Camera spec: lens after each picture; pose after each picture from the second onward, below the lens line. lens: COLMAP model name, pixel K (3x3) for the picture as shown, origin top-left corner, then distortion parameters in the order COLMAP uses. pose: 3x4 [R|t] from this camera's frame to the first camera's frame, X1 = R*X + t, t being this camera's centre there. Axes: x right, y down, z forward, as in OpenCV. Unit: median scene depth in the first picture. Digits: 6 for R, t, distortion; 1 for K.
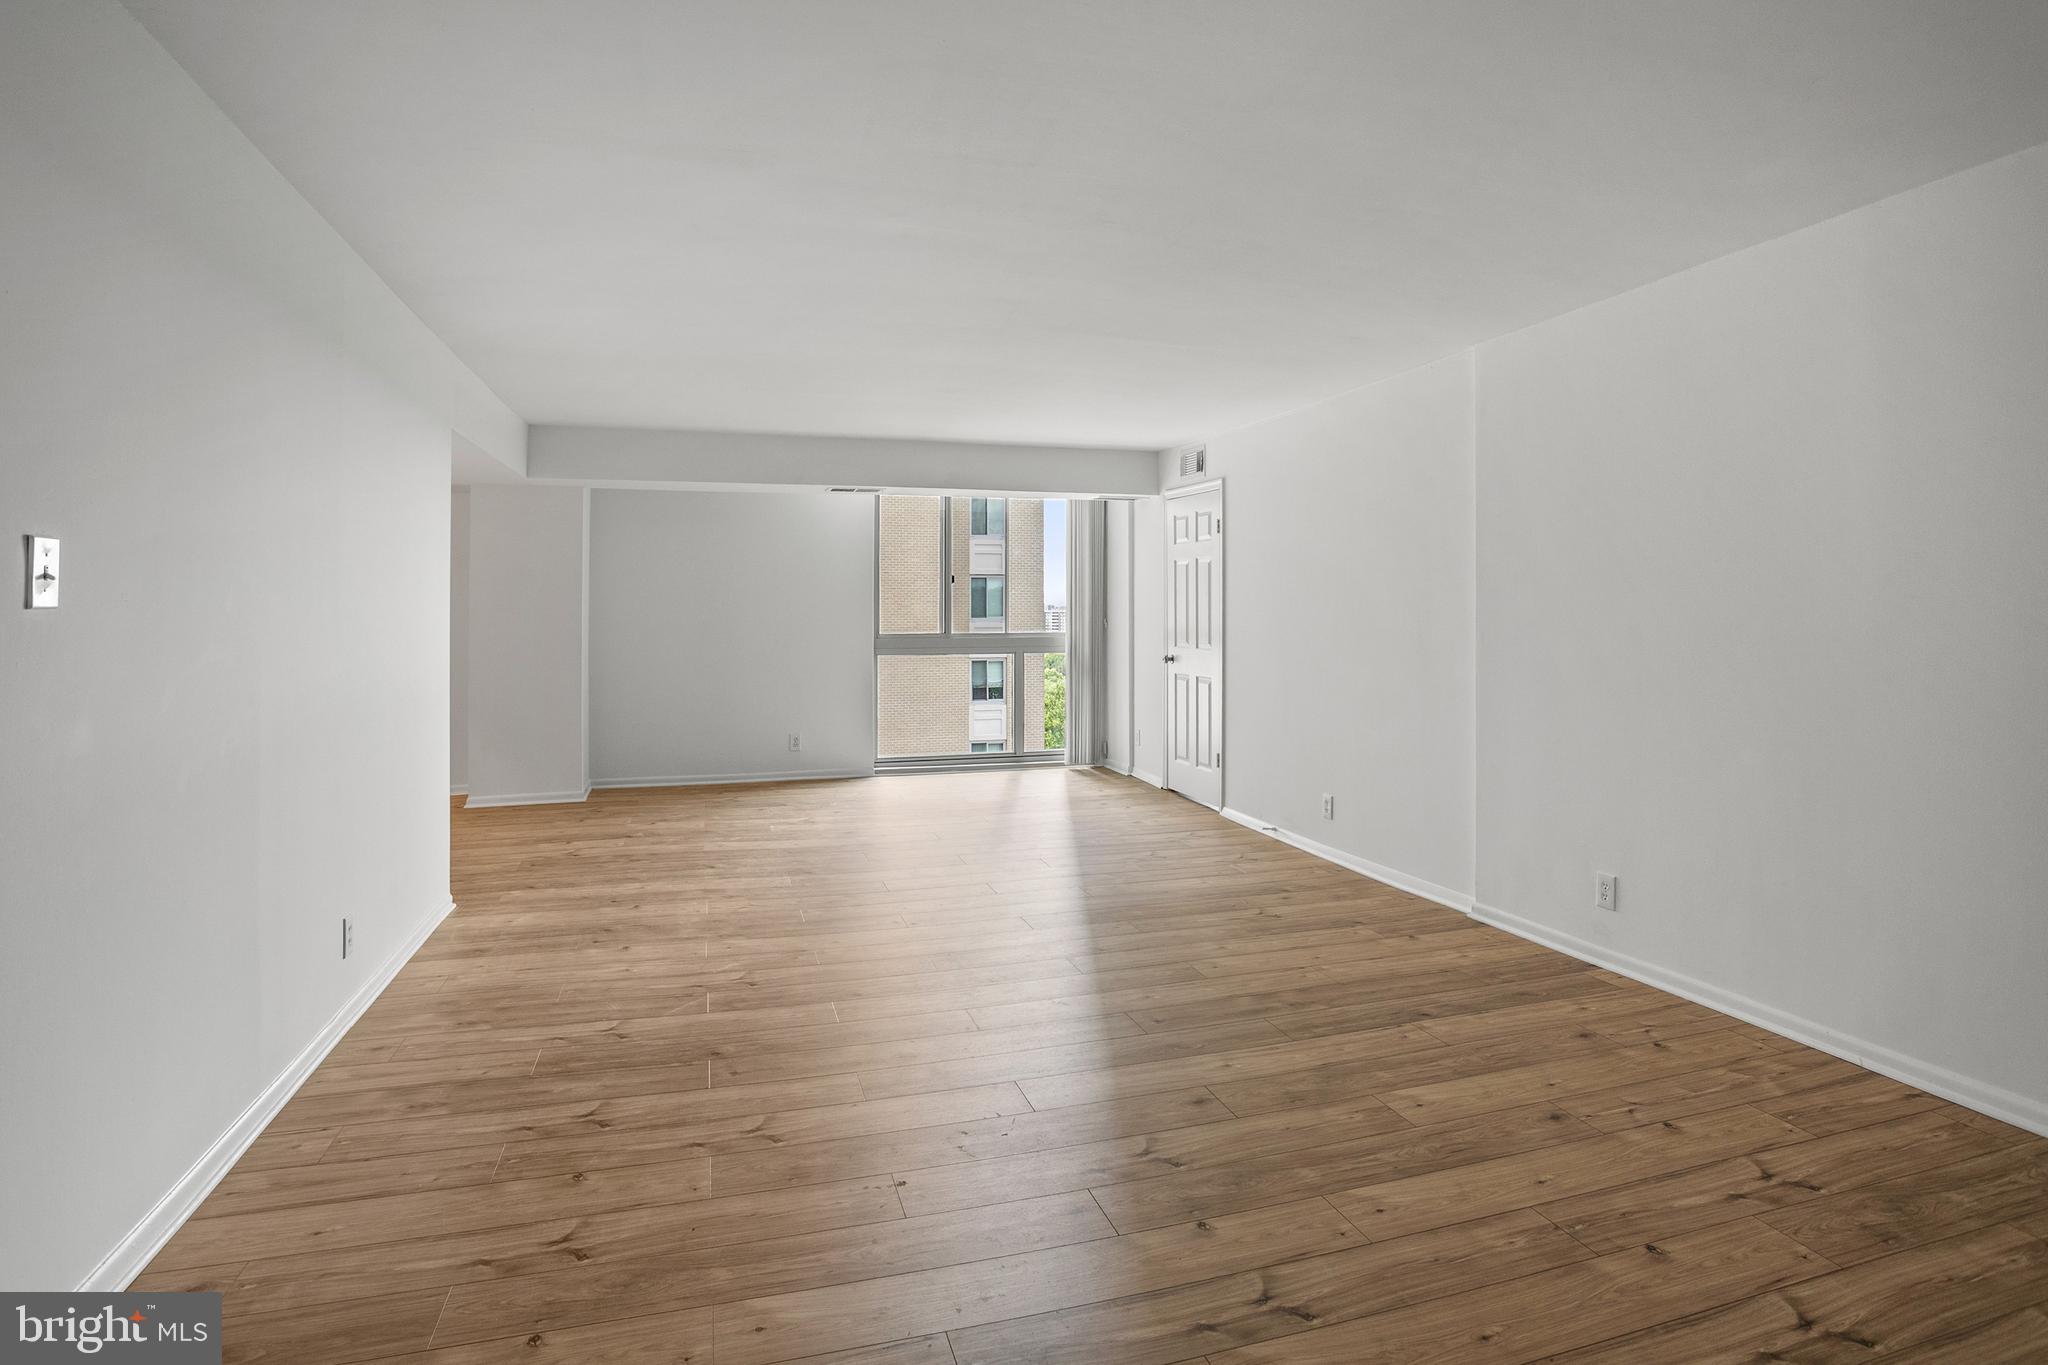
lens RADIAL K [[1035.4, 0, 1054.7], [0, 1035.4, 607.6], [0, 0, 1]] dist [-0.052292, 0.017391]
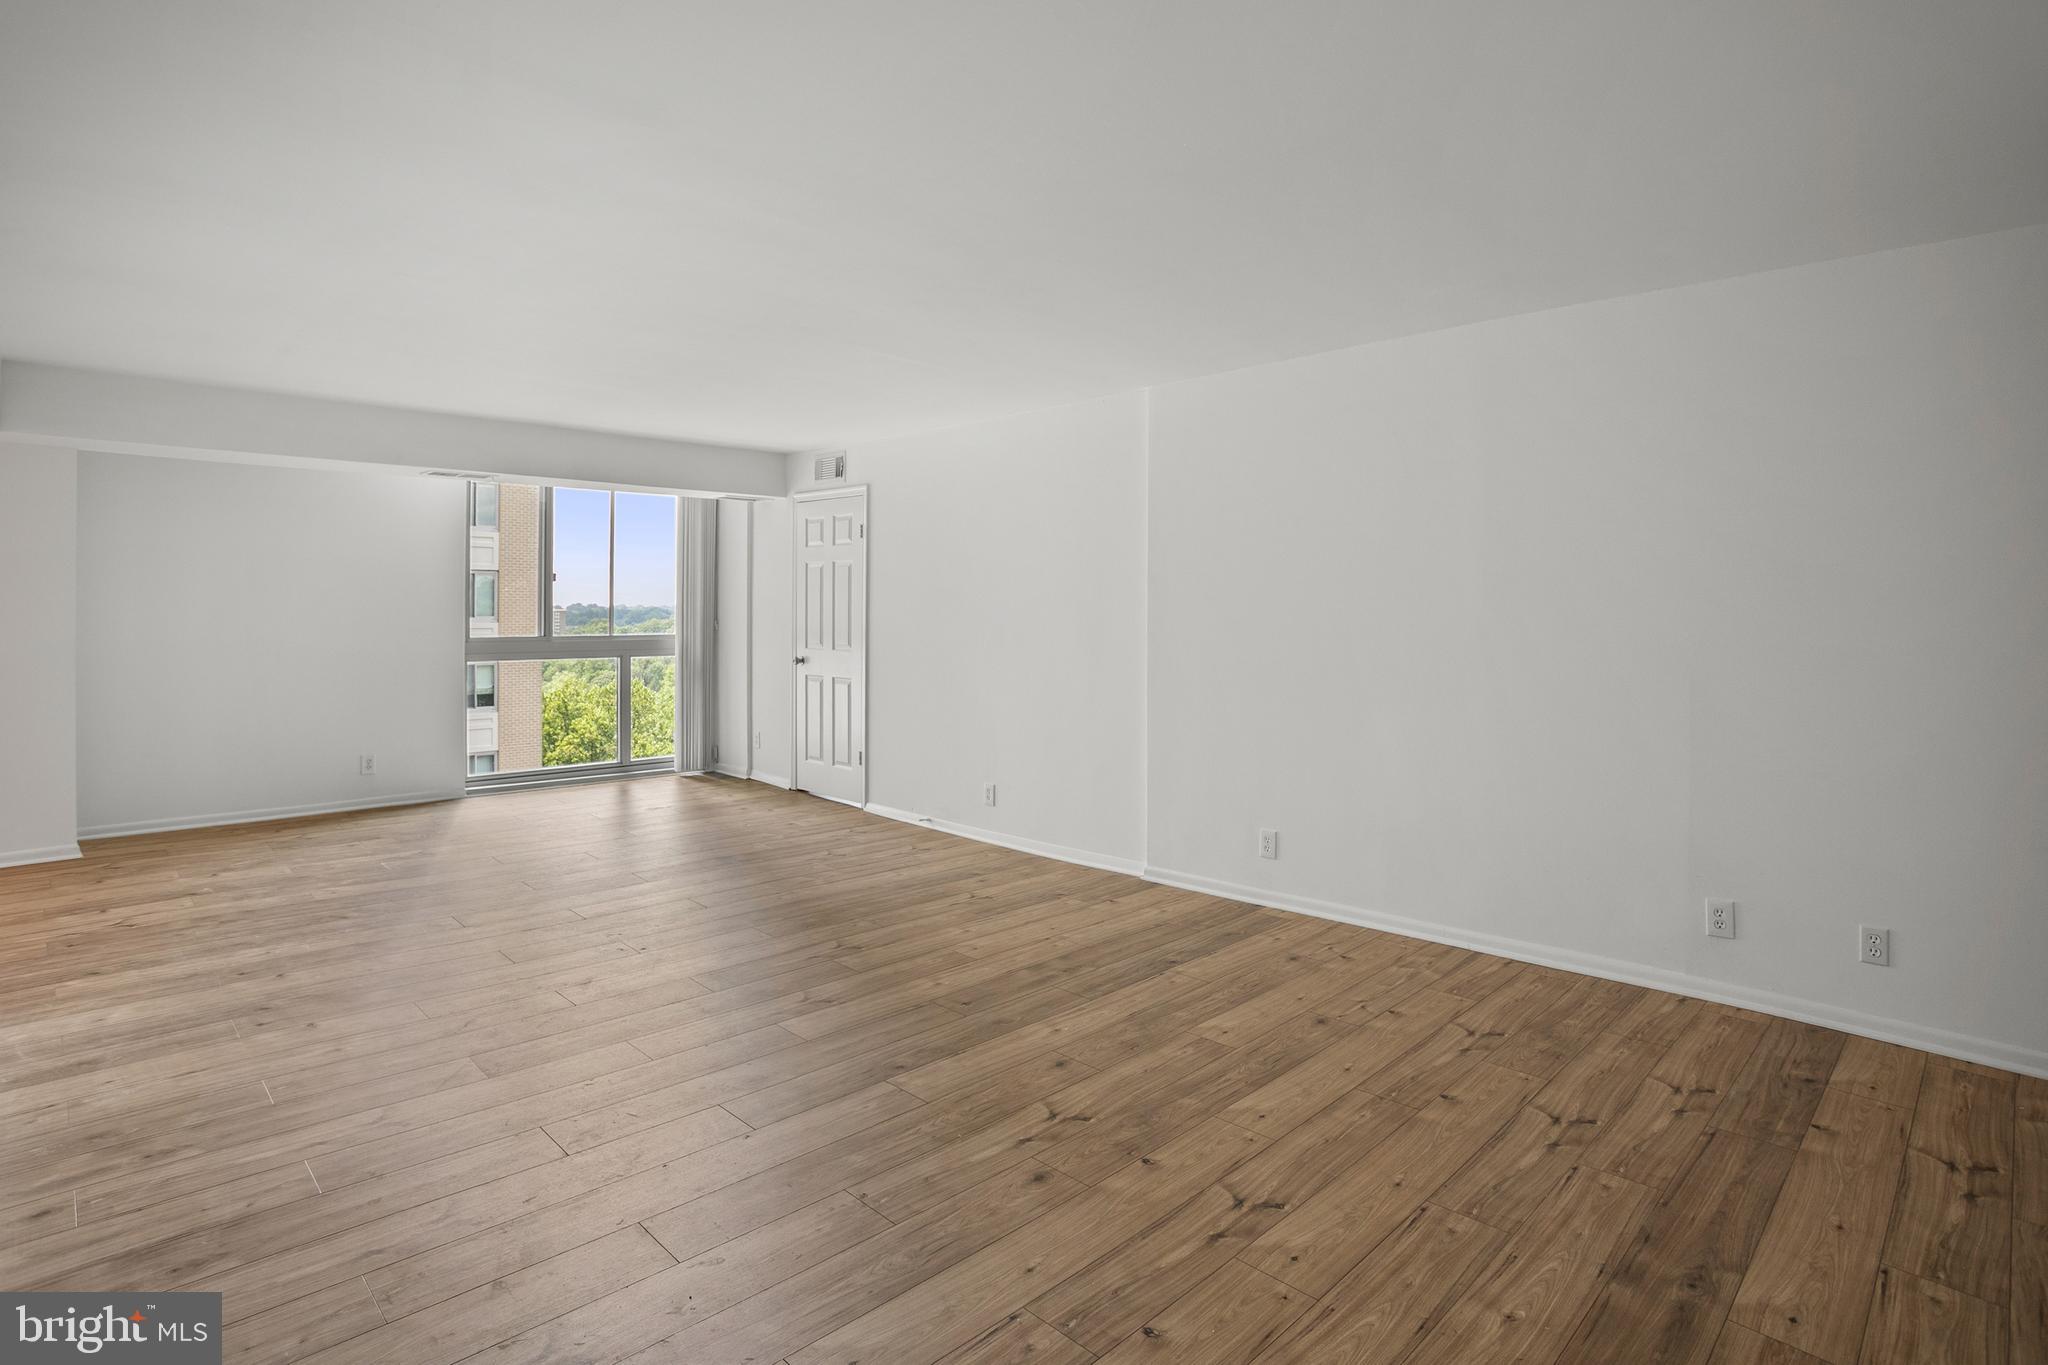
lens RADIAL K [[1019.0, 0, 1023.0], [0, 1019.0, 610.8], [0, 0, 1]] dist [-0.062462, 0.024120]
pose [[0.890712, 0.006592, 0.454521, -0.159361], [-0.008210, 0.999965, 0.001586, -0.002481], [-0.454495, -0.005145, 0.890734, 0.023055]]
